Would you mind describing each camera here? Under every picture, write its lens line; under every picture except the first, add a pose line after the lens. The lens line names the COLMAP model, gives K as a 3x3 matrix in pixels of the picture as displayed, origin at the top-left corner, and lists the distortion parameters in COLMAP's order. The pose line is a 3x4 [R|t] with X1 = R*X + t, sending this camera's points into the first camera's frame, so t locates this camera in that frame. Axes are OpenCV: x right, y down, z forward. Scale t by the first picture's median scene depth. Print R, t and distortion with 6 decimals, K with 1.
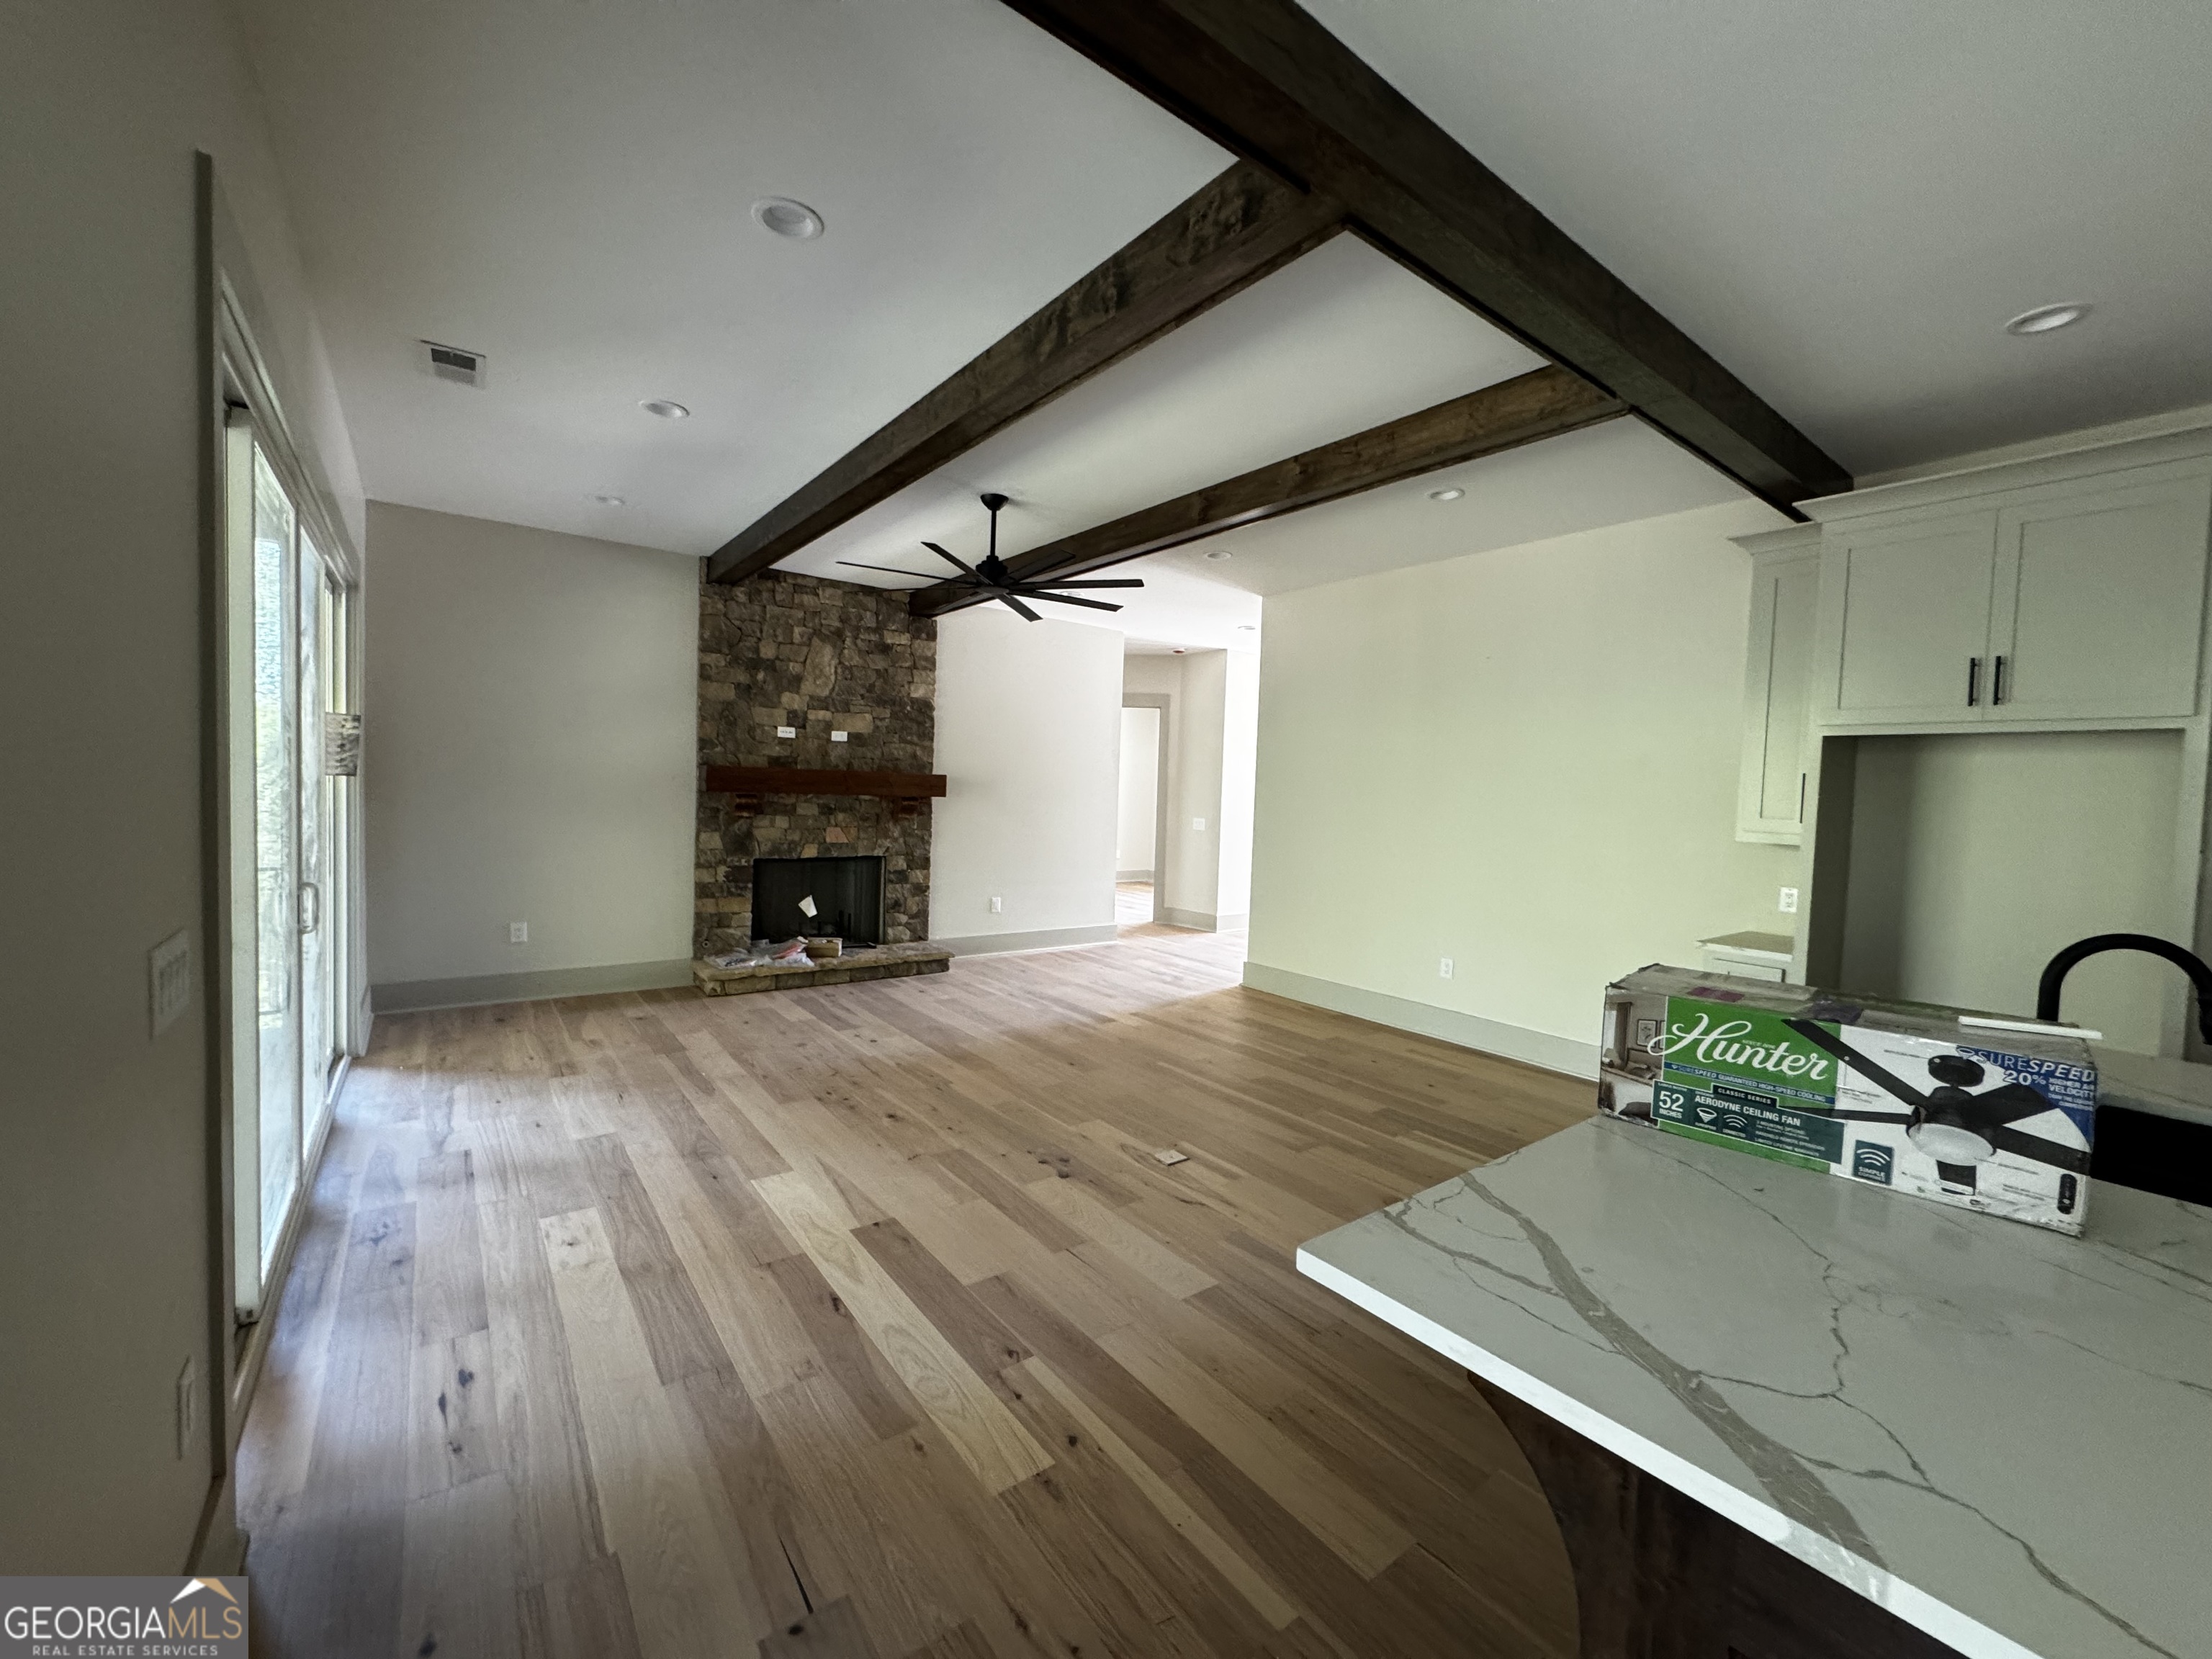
lens RADIAL K [[887.1, 0, 1113.4], [0, 887.1, 834.3], [0, 0, 1]] dist [-0.000573, -0.000096]
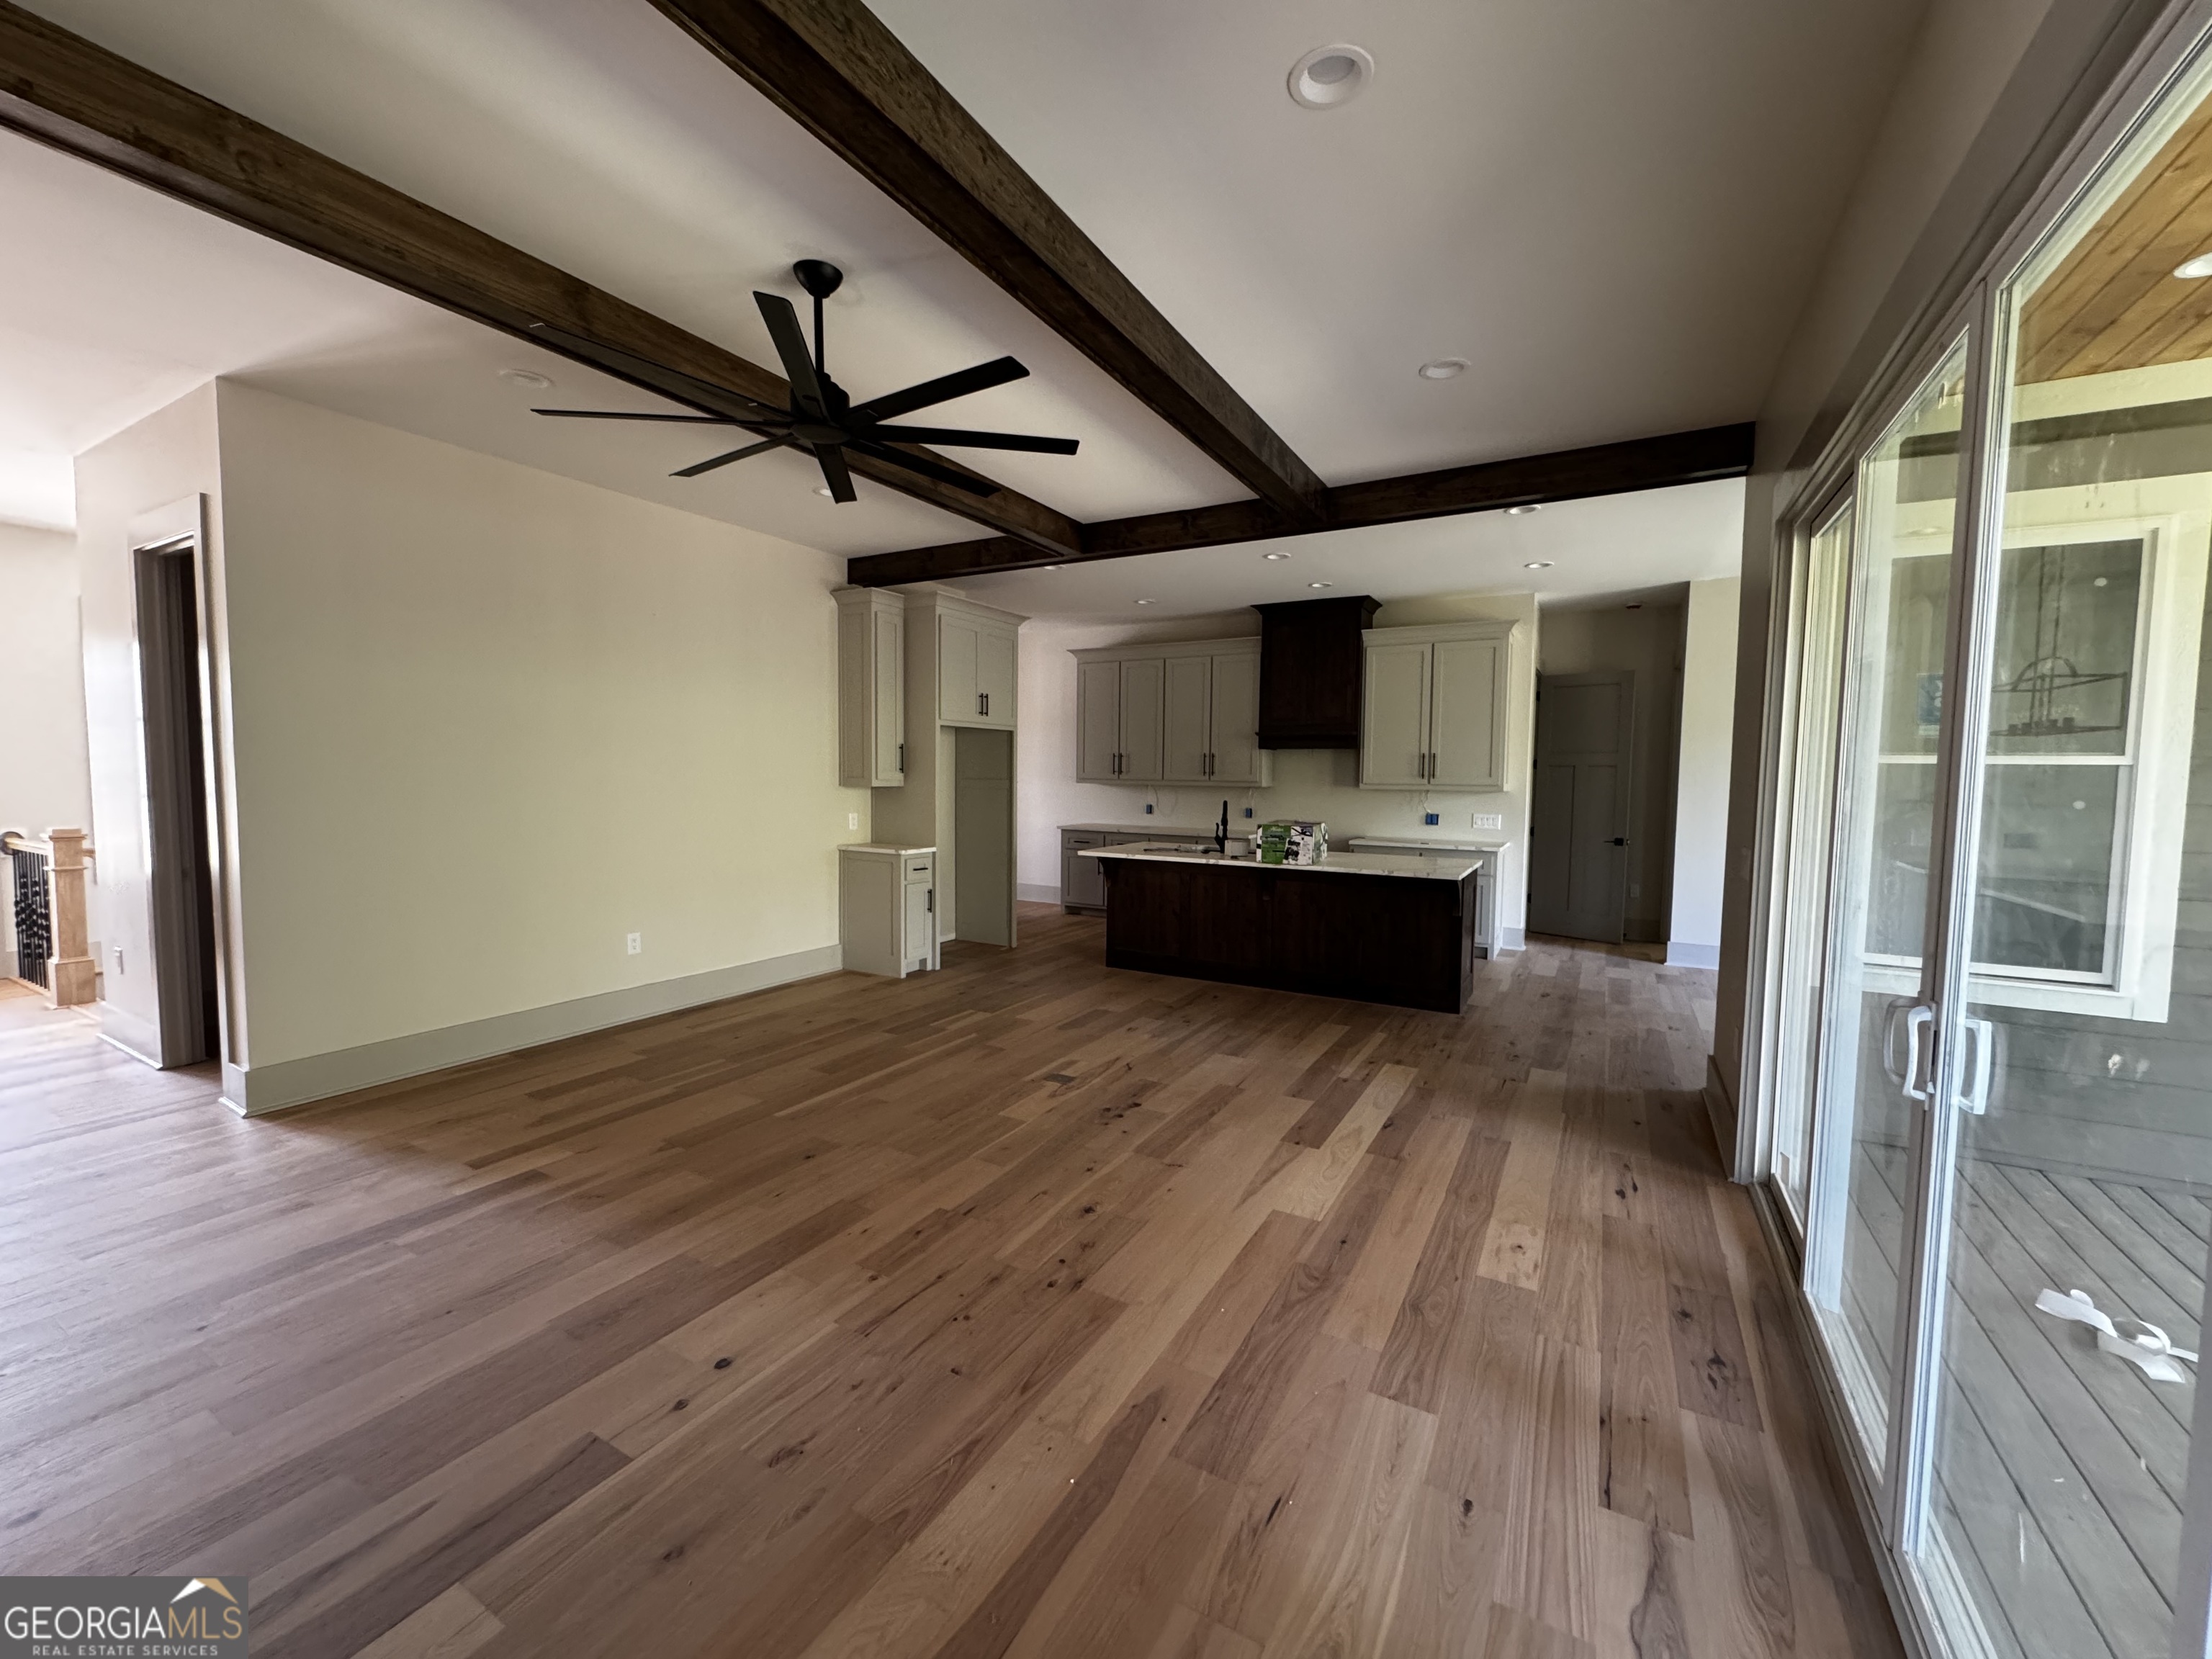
lens RADIAL K [[887.1, 0, 1109.8], [0, 887.1, 824.0], [0, 0, 1]] dist [-0.000573, -0.000096]
pose [[-0.393988, -0.094154, 0.914280, -1.054096], [0.017897, 0.993765, 0.110052, -0.104654], [-0.918941, 0.059722, -0.389846, 1.449064]]
